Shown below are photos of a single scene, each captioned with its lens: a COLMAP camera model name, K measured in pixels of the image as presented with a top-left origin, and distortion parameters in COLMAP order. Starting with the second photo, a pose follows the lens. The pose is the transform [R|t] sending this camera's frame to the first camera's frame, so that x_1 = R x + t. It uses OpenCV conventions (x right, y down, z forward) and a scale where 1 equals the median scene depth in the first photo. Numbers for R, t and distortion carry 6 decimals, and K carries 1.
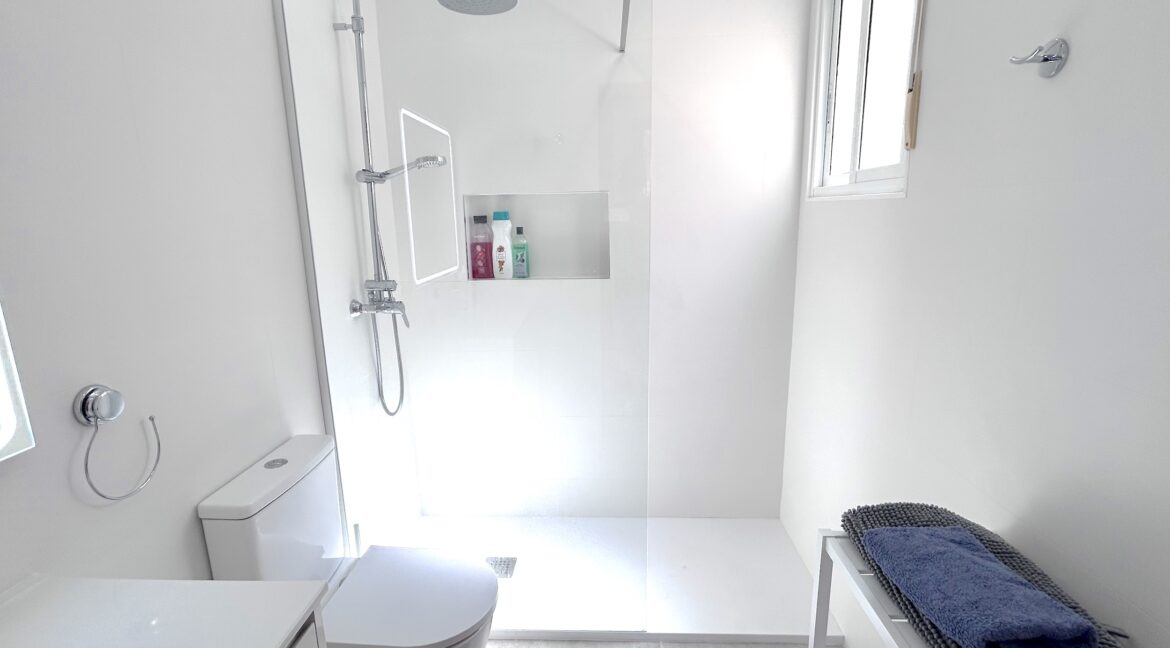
lens RADIAL K [[540.6, 0, 584.6], [0, 540.6, 327.5], [0, 0, 1]] dist [-0.004282, 0.002072]
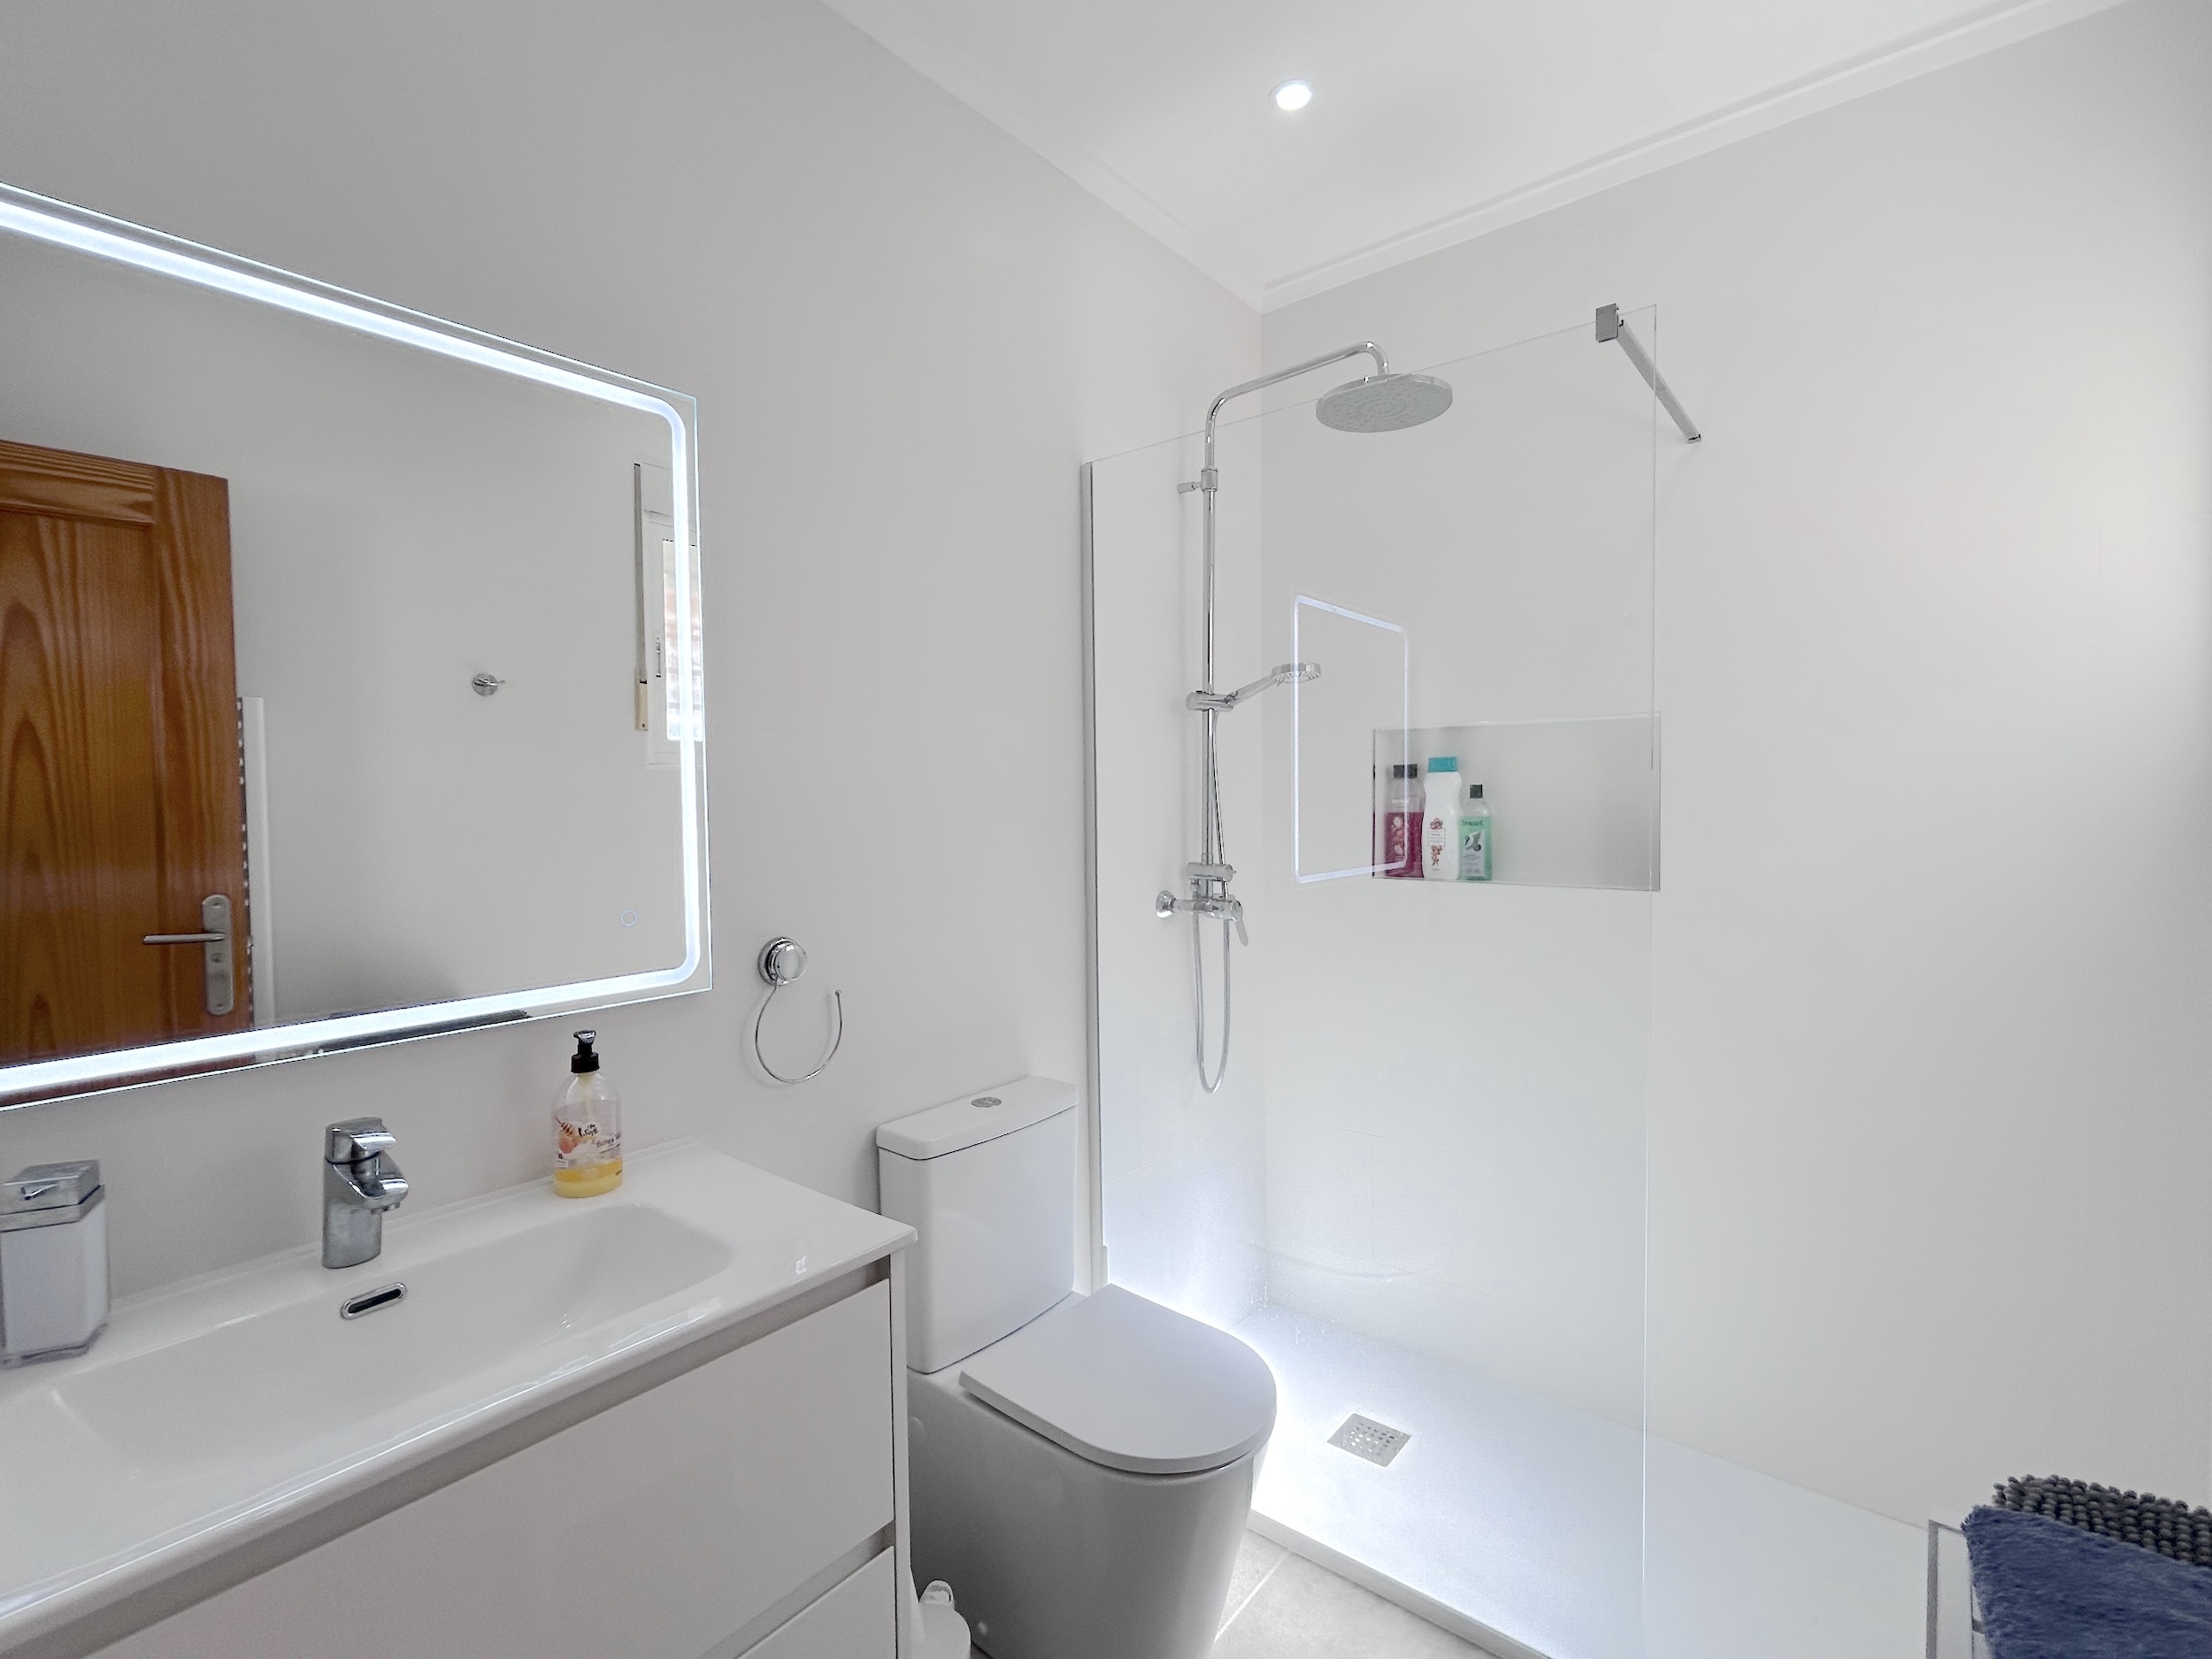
lens RADIAL K [[1023.4, 0, 1094.6], [0, 1023.4, 833.5], [0, 0, 1]] dist [0.003714, -0.000755]
pose [[0.806058, 0.034552, -0.590828, 0.219449], [-0.128503, 0.984696, -0.117729, 0.035718], [0.577718, 0.170819, 0.798162, -0.018307]]
